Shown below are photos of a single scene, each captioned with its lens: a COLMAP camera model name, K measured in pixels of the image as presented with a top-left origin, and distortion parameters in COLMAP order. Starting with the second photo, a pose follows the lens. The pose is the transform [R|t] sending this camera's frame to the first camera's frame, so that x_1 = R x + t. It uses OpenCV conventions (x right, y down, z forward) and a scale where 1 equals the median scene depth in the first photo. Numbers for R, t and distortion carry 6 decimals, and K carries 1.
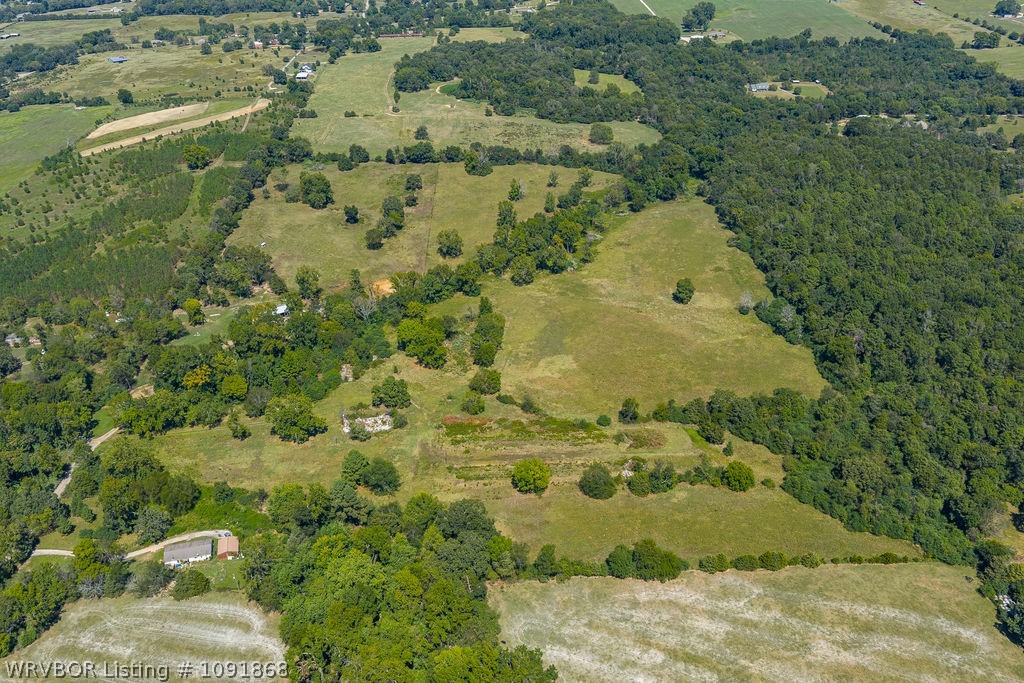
lens RADIAL K [[837.6, 0, 512.2], [0, 837.6, 342.1], [0, 0, 1]] dist [0.011930, -0.020358]
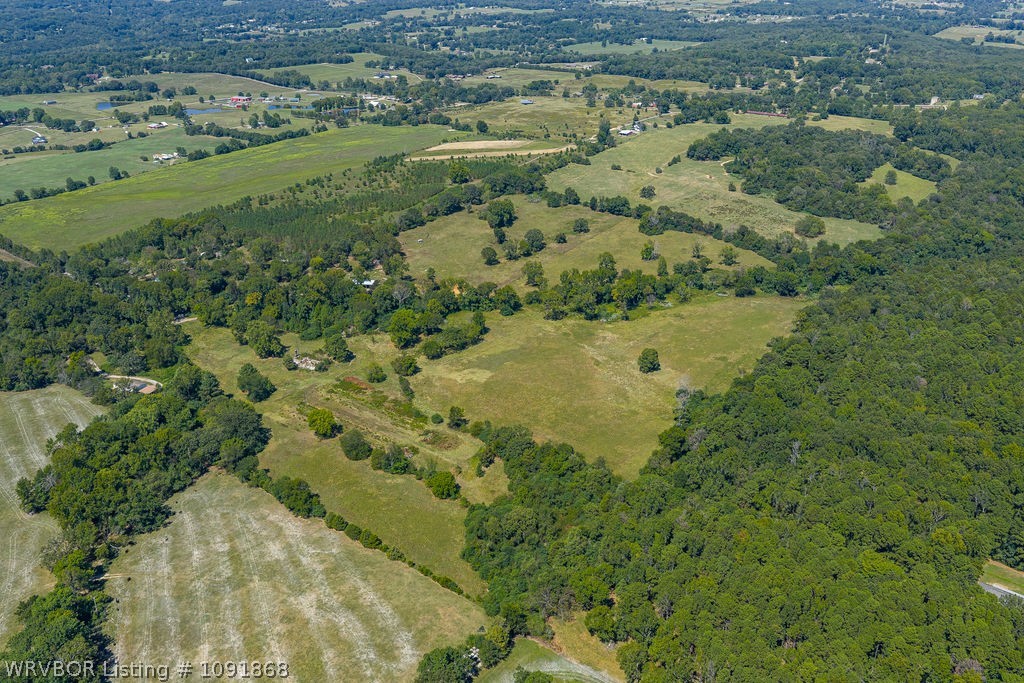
lens RADIAL K [[837.6, 0, 512.2], [0, 837.6, 341.7], [0, 0, 1]] dist [0.011930, -0.020358]
pose [[0.781175, 0.279238, -0.558383, 0.460186], [-0.324508, 0.945693, 0.018939, -0.035040], [0.533348, 0.166405, 0.829367, 0.051266]]
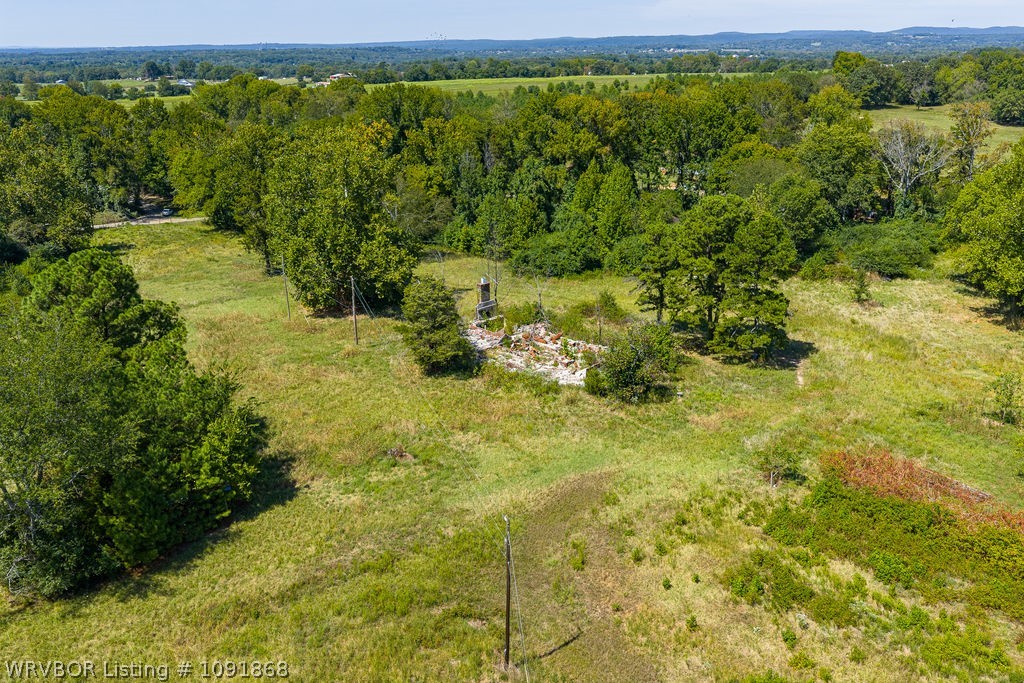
lens RADIAL K [[837.6, 0, 512.4], [0, 837.6, 341.6], [0, 0, 1]] dist [0.011930, -0.020358]
pose [[0.593728, 0.271990, -0.757303, -0.016257], [-0.408537, 0.912711, 0.007512, 0.059111], [0.693242, 0.304926, 0.653020, 0.505025]]
